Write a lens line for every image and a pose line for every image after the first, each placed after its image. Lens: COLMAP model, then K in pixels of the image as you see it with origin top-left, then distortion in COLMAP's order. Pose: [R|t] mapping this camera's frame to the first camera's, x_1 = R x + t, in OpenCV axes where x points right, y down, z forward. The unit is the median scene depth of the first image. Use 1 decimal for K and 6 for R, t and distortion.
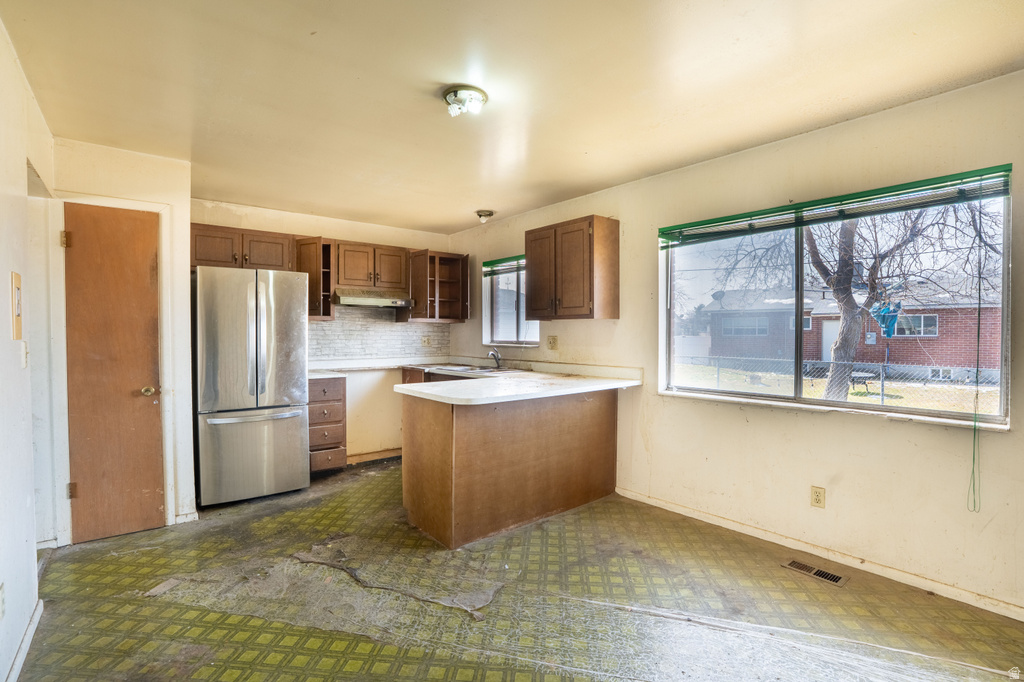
lens RADIAL K [[477.3, 0, 508.3], [0, 477.3, 342.2], [0, 0, 1]] dist [-0.072035, 0.026819]
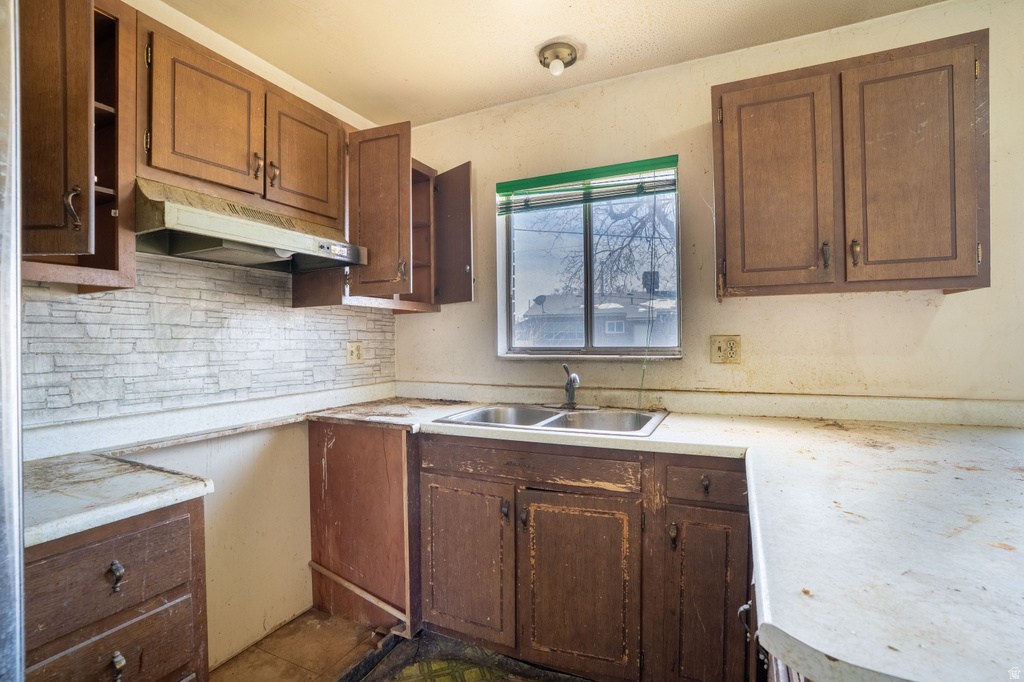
lens RADIAL K [[477.3, 0, 508.3], [0, 477.3, 342.2], [0, 0, 1]] dist [-0.072035, 0.026819]
pose [[0.904740, -0.014038, 0.425733, -0.295140], [0.019533, 0.999773, -0.008544, -0.006242], [-0.425517, 0.016046, 0.904808, 0.682860]]
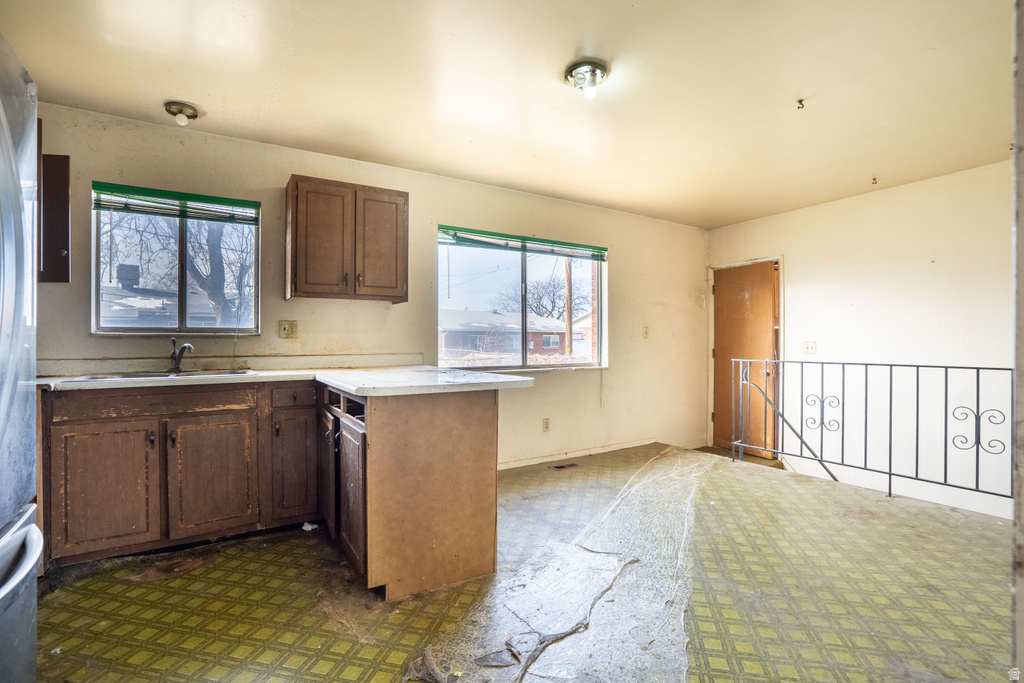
lens RADIAL K [[477.3, 0, 508.3], [0, 477.3, 342.7], [0, 0, 1]] dist [-0.072035, 0.026819]
pose [[0.126300, -0.003169, 0.991987, -0.604892], [0.020809, 0.999783, 0.000545, 0.028939], [-0.991774, 0.020573, 0.126339, 0.567377]]
